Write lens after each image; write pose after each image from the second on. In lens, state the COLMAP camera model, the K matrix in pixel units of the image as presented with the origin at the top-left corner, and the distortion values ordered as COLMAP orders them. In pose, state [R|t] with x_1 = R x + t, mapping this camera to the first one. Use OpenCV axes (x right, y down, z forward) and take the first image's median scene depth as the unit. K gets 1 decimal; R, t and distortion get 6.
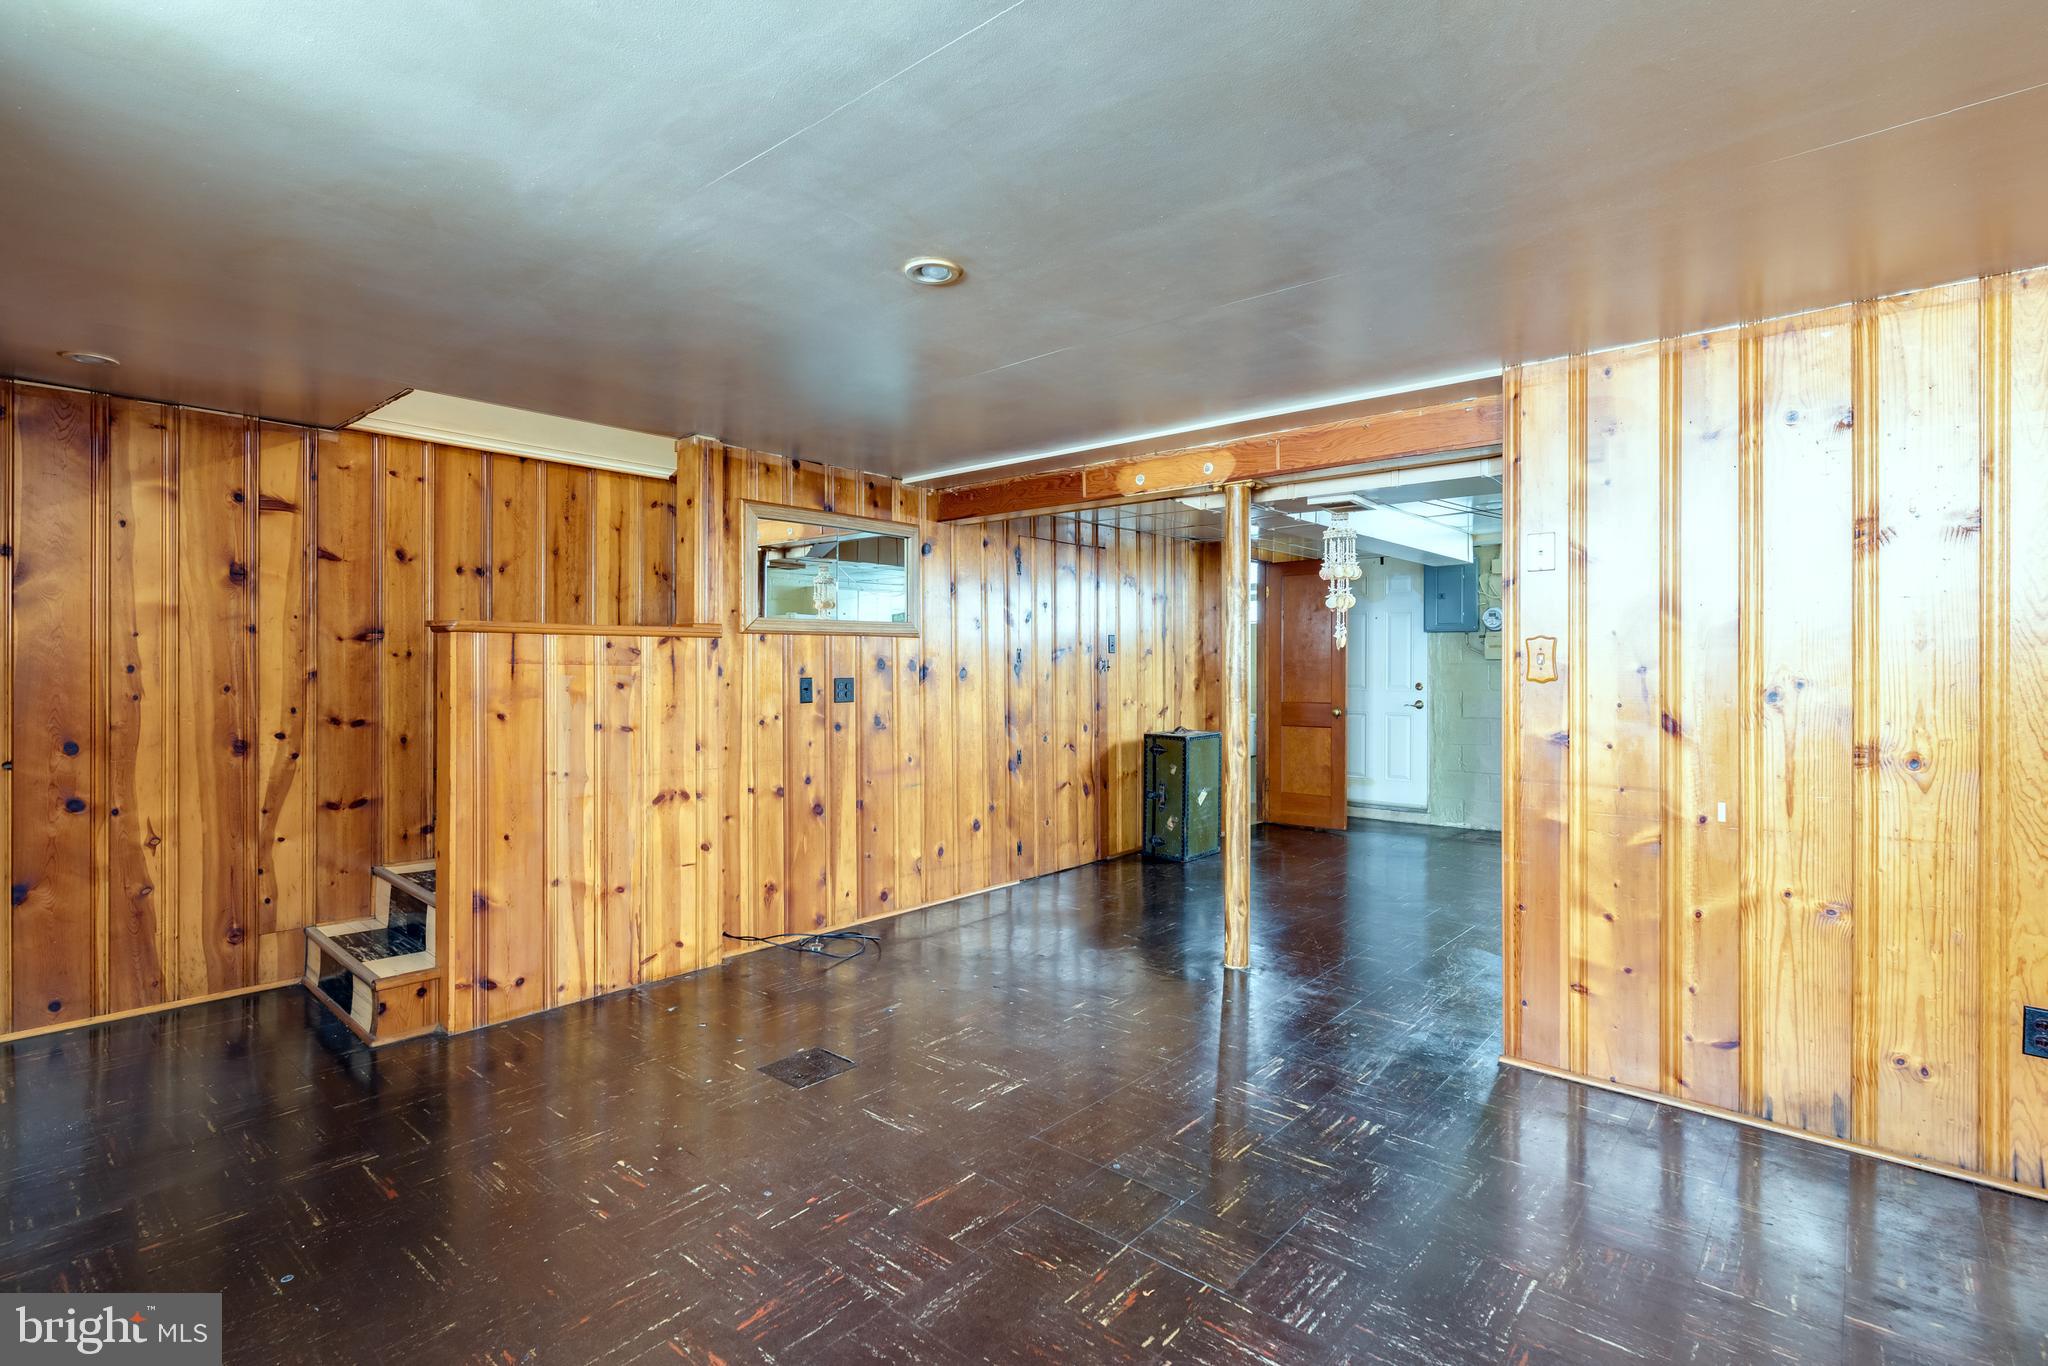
lens RADIAL K [[949.9, 0, 1028.0], [0, 949.9, 673.9], [0, 0, 1]] dist [0.003195, -0.000057]
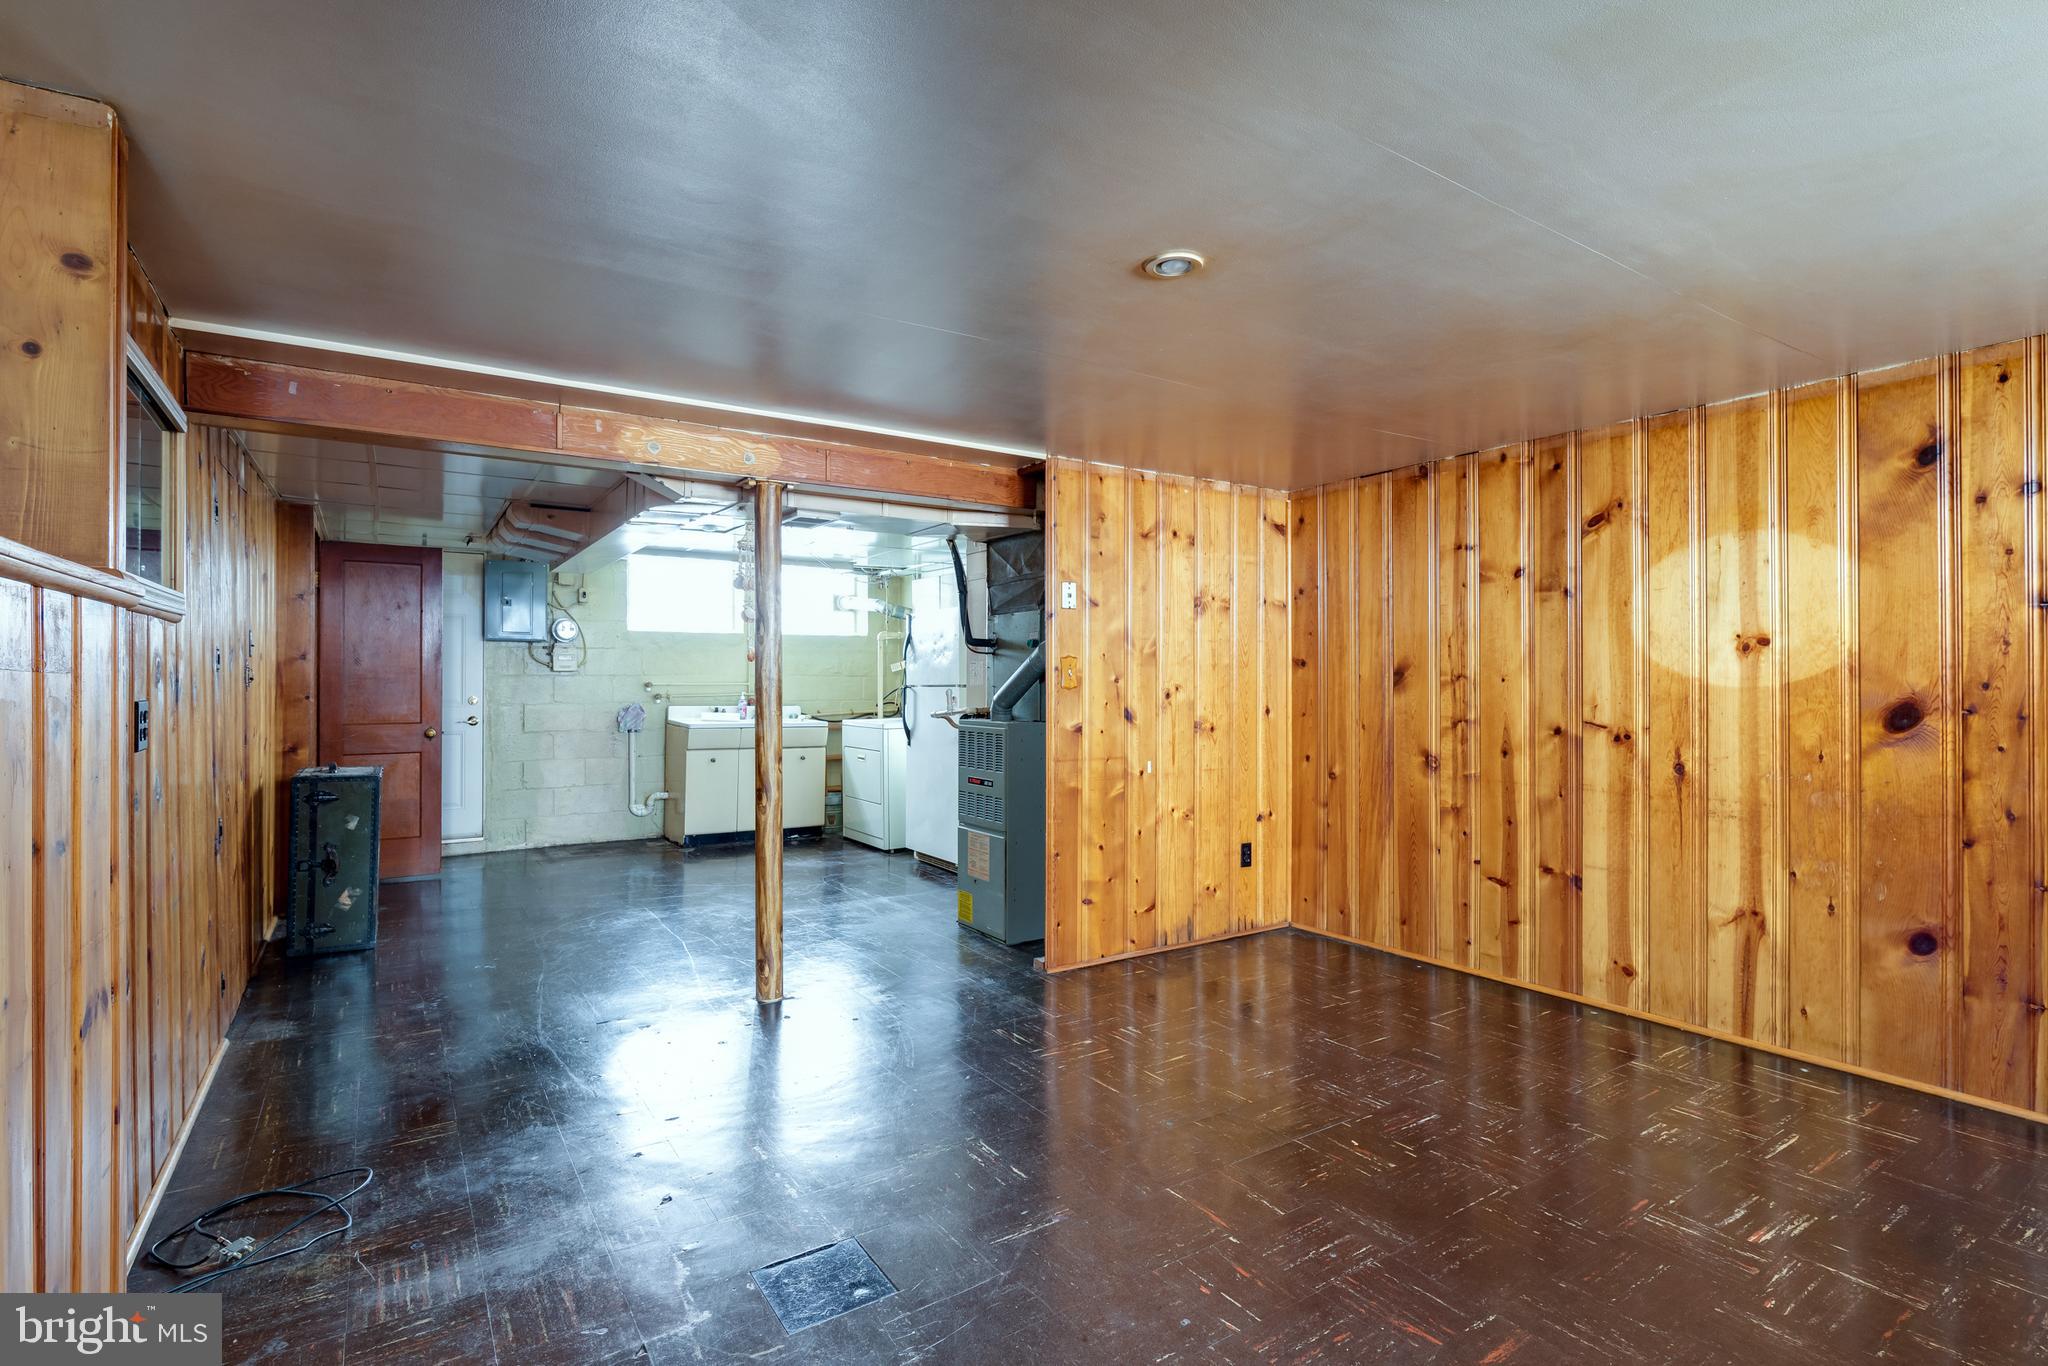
lens RADIAL K [[949.9, 0, 1027.4], [0, 949.9, 680.3], [0, 0, 1]] dist [0.003195, -0.000057]
pose [[0.289056, -0.000624, 0.957312, -0.840699], [0.006442, 0.999978, -0.001293, -0.003240], [-0.957290, 0.006541, 0.289054, 0.683574]]
